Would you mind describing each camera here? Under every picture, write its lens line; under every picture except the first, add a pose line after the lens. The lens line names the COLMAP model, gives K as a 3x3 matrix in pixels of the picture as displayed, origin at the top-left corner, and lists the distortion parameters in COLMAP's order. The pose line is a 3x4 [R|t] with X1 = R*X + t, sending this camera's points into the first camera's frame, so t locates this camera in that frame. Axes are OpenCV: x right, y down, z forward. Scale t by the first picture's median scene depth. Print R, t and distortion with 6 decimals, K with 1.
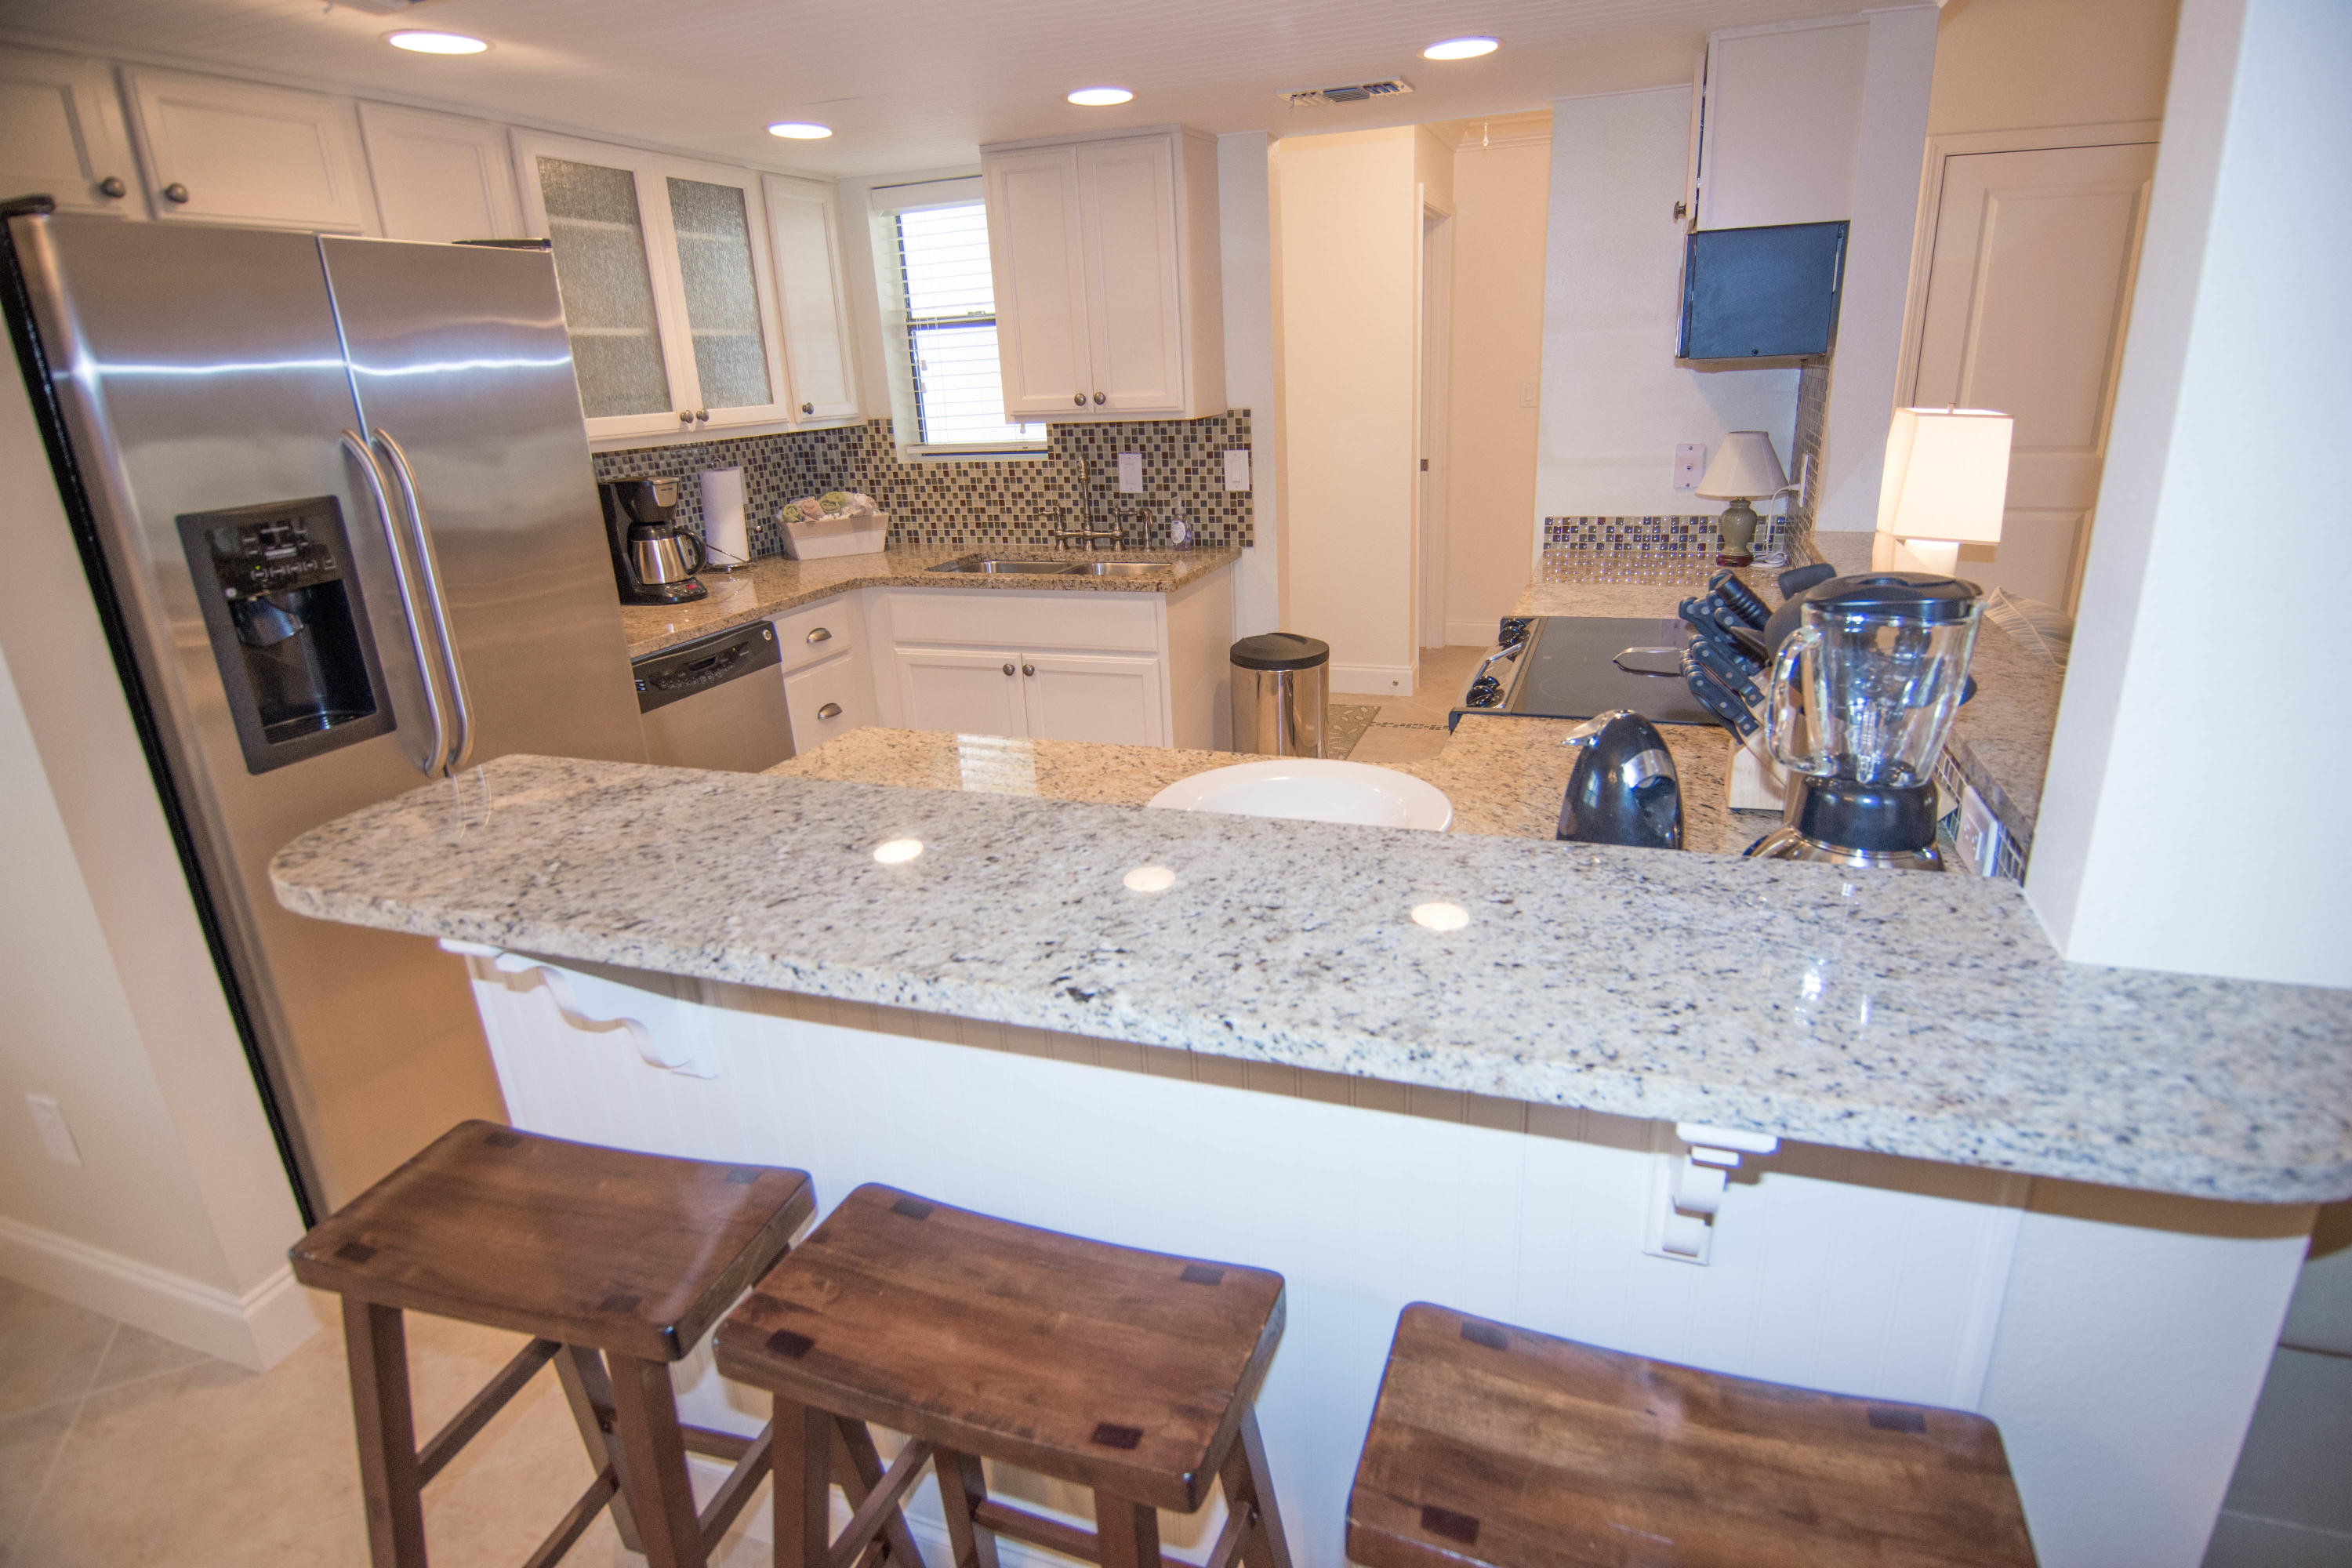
lens RADIAL K [[1243.2, 0, 1205.4], [0, 1243.2, 784.7], [0, 0, 1]] dist [0.002388, -0.019357]
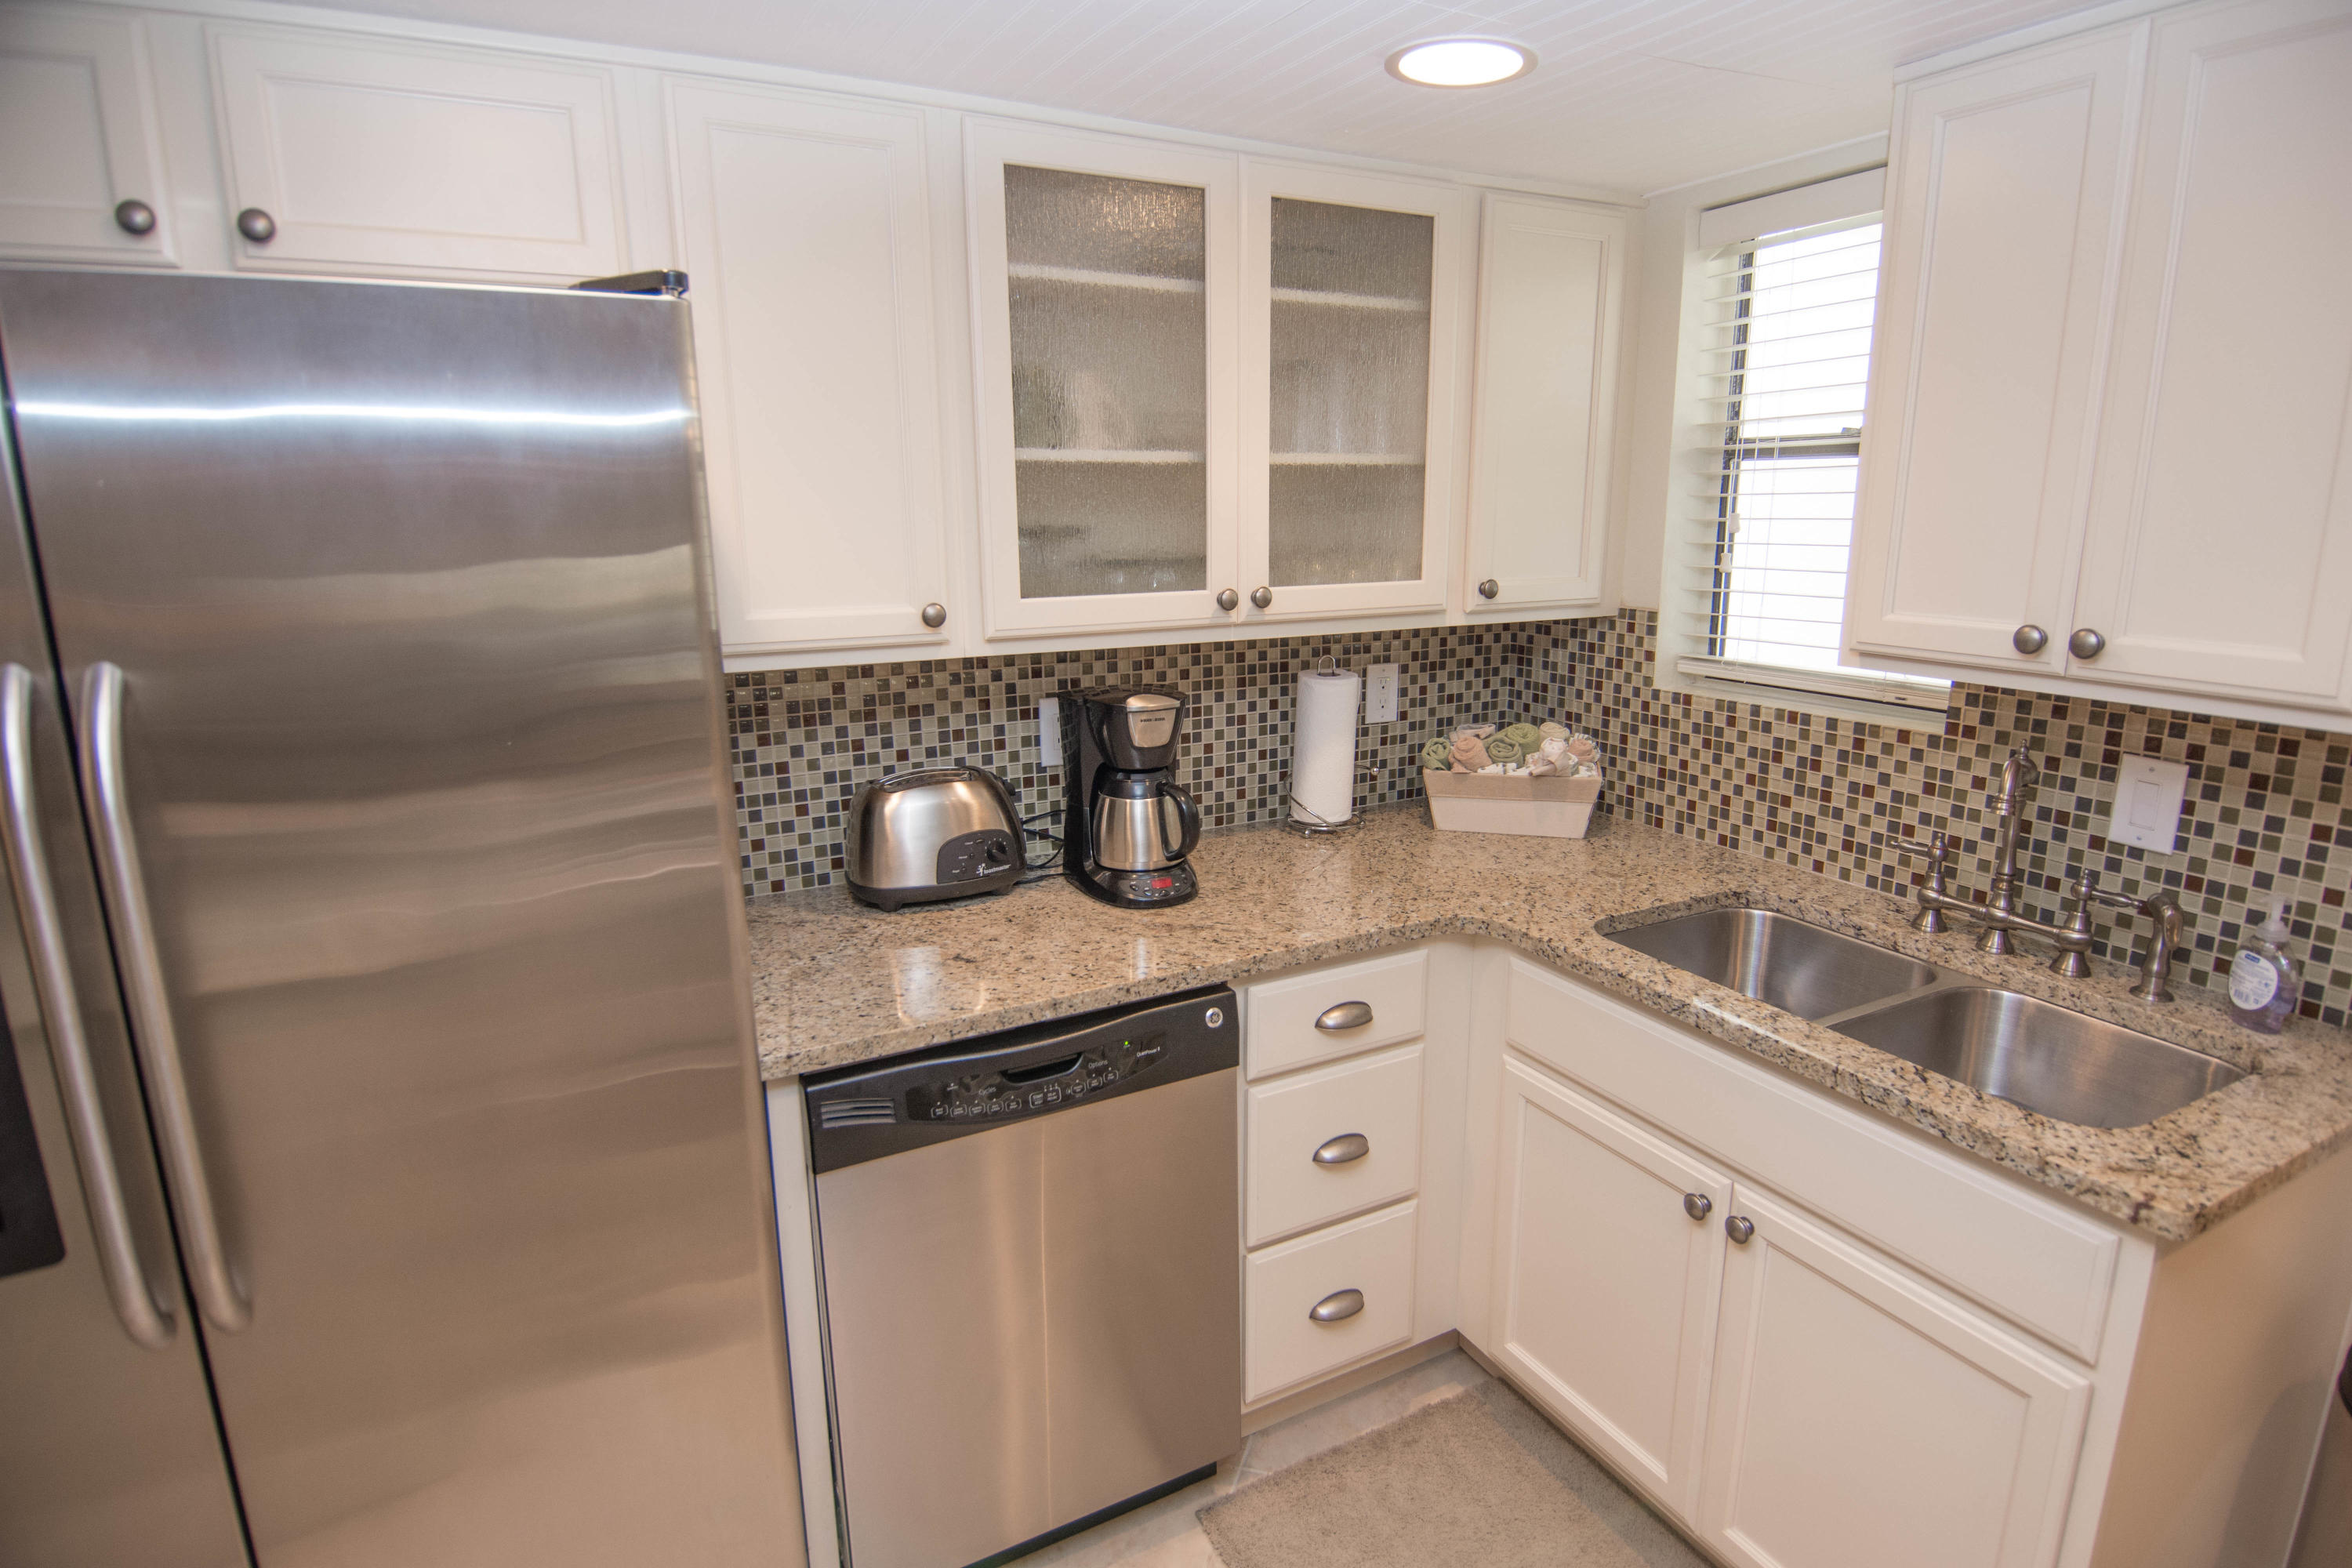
lens RADIAL K [[1243.2, 0, 1206.0], [0, 1243.2, 785.0], [0, 0, 1]] dist [0.002388, -0.019357]
pose [[0.739824, 0.189564, -0.645544, -0.026798], [-0.240648, 0.970569, 0.009213, -0.184044], [0.628291, 0.148533, 0.763668, 0.479987]]
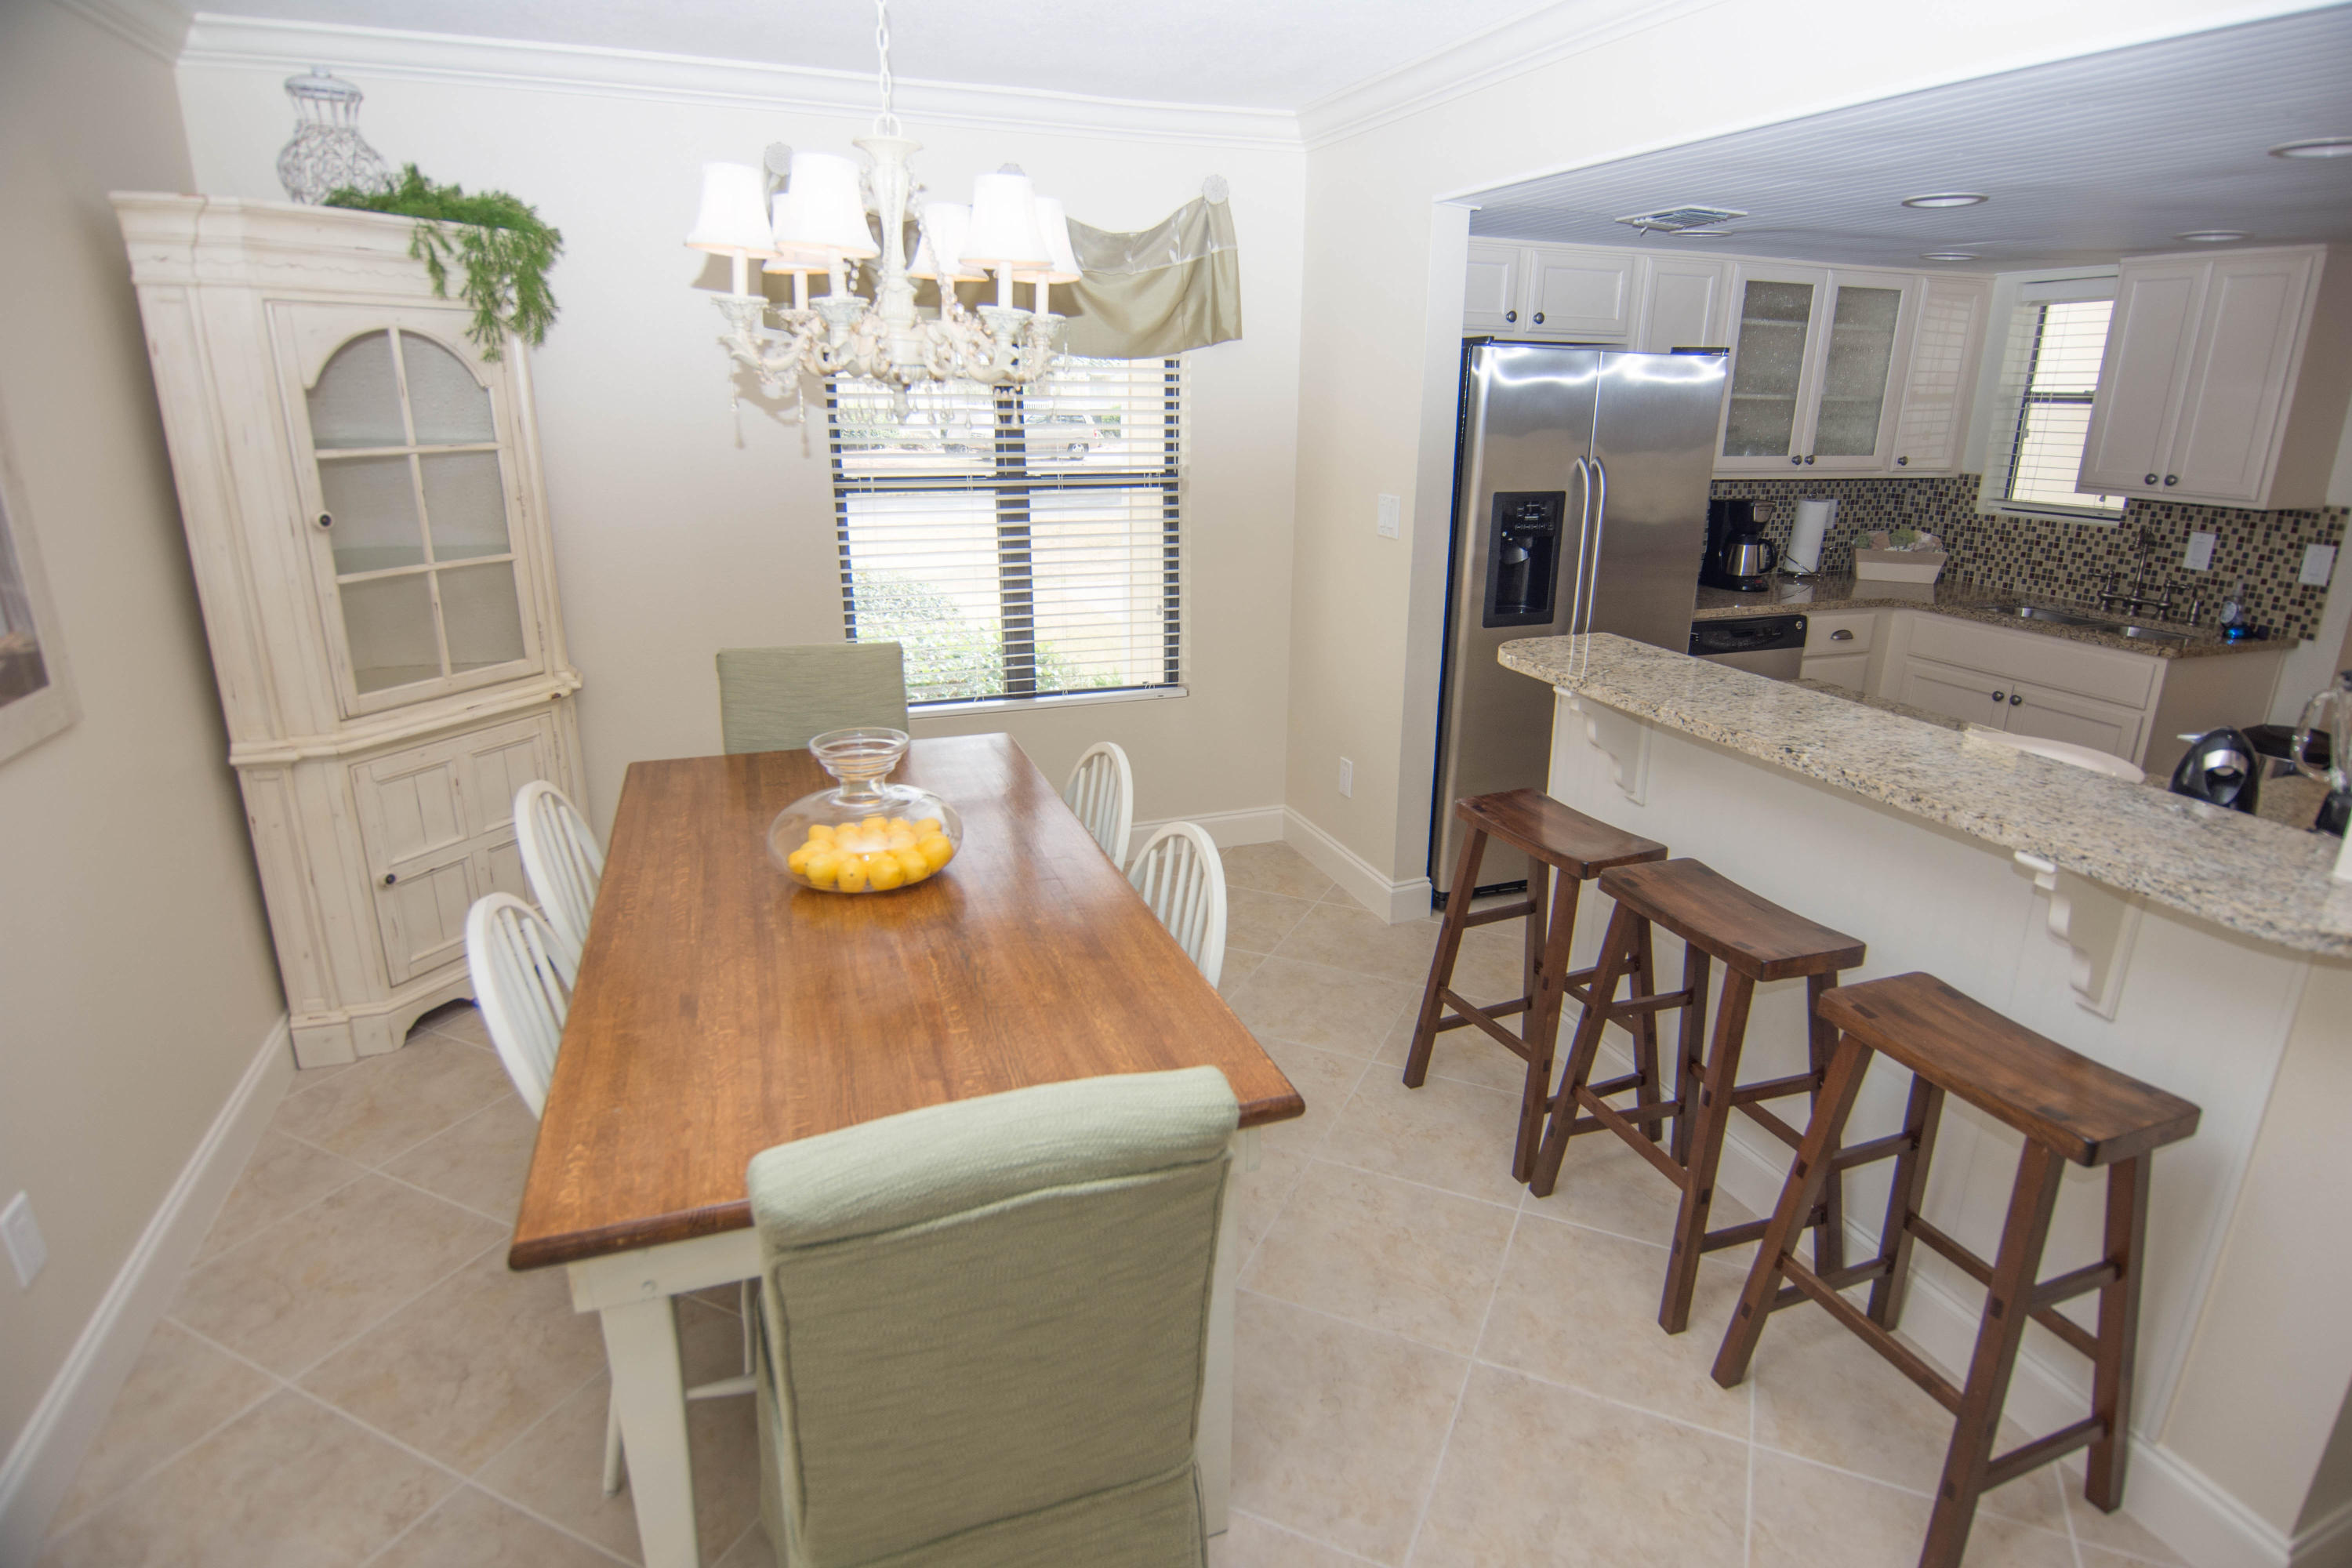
lens RADIAL K [[1243.2, 0, 1202.2], [0, 1243.2, 786.1], [0, 0, 1]] dist [0.002388, -0.019357]
pose [[0.648389, 0.280941, -0.707576, 0.189713], [-0.286845, 0.951077, 0.114771, 0.063188], [0.705203, 0.128548, 0.697254, -0.307770]]
